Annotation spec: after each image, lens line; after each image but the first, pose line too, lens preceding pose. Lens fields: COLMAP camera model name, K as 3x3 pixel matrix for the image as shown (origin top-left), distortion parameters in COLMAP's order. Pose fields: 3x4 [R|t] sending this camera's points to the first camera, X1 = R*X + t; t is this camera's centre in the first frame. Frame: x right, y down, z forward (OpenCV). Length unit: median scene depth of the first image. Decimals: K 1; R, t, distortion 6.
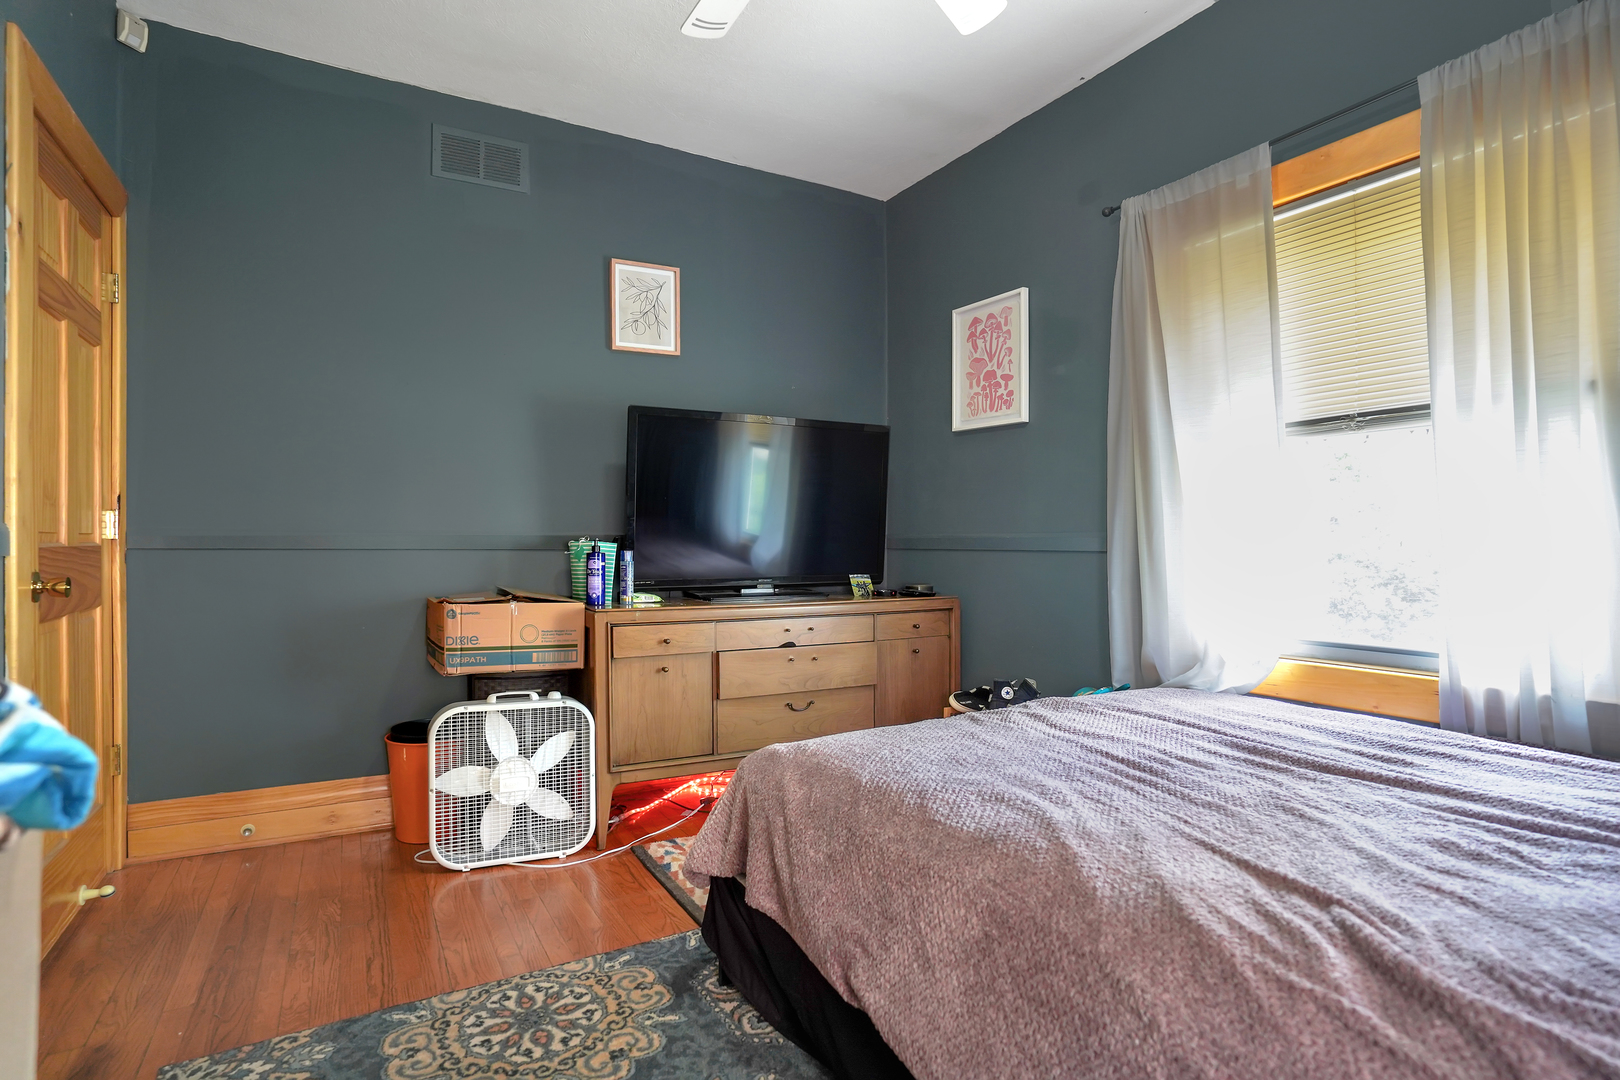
lens RADIAL K [[835.5, 0, 813.3], [0, 835.5, 562.4], [0, 0, 1]] dist [-0.099742, 0.054081]
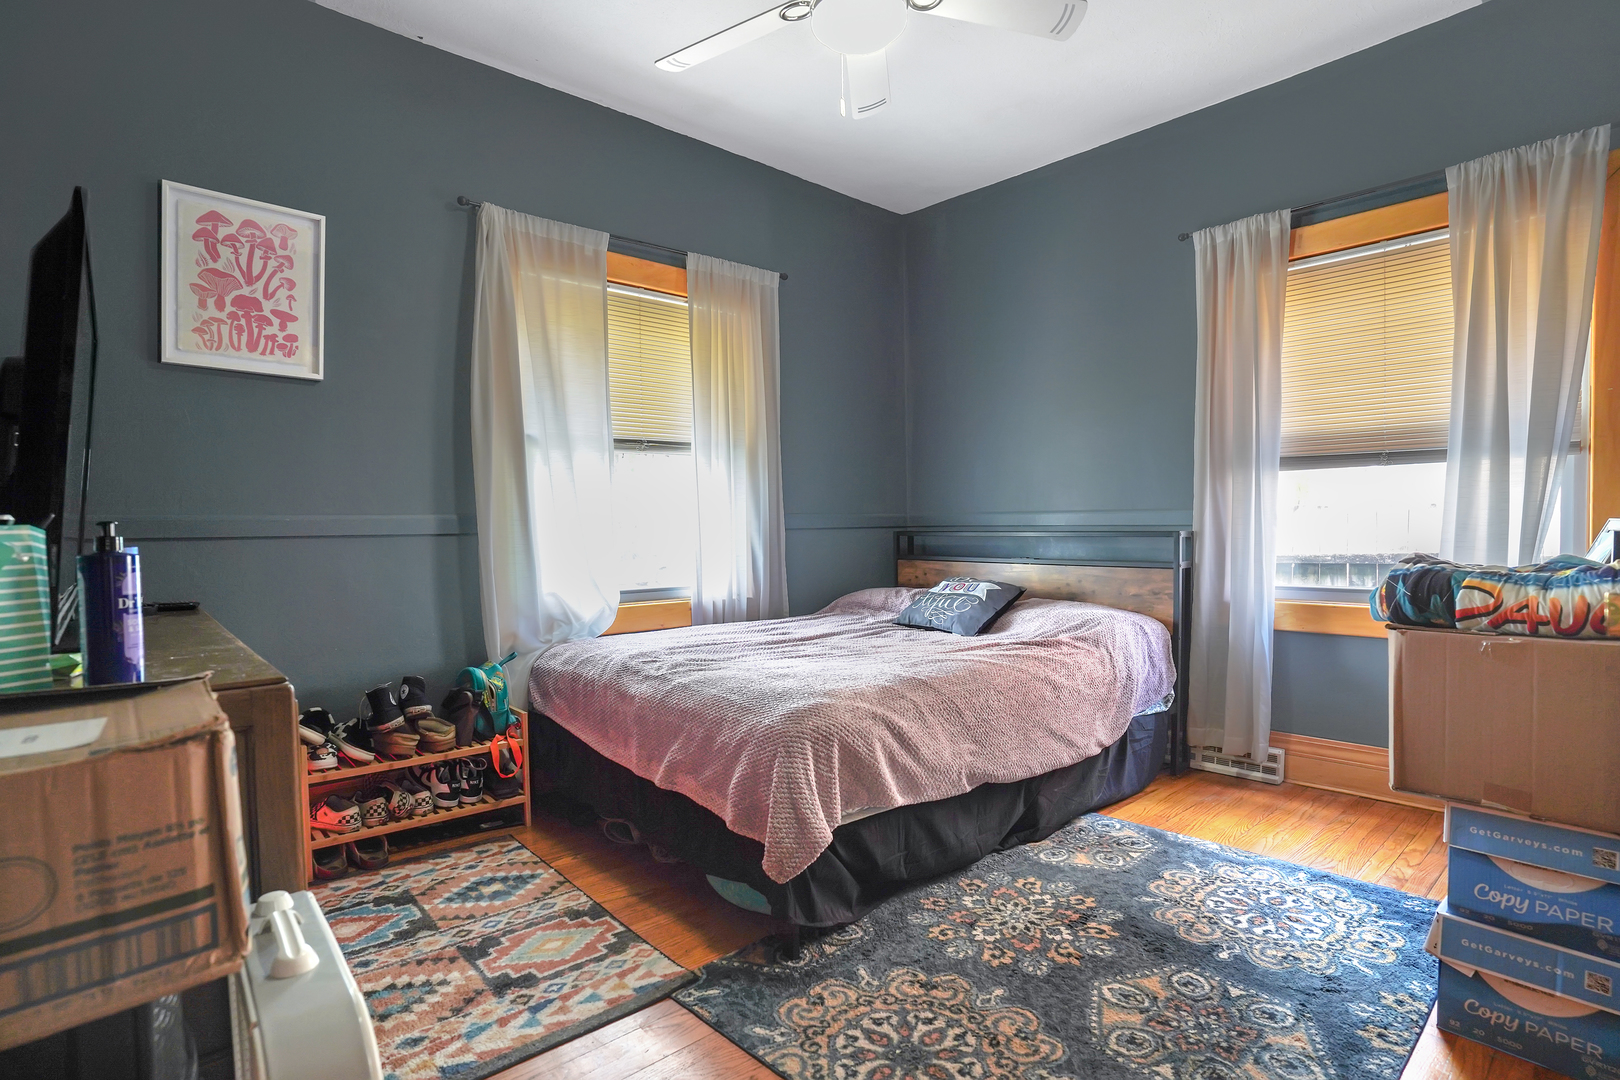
lens RADIAL K [[835.5, 0, 813.3], [0, 835.5, 562.4], [0, 0, 1]] dist [-0.099742, 0.054081]
pose [[-0.231157, -0.045797, 0.971838, -0.633904], [0.031977, 0.997994, 0.054636, -0.015910], [-0.972391, 0.043706, -0.229229, 0.697245]]
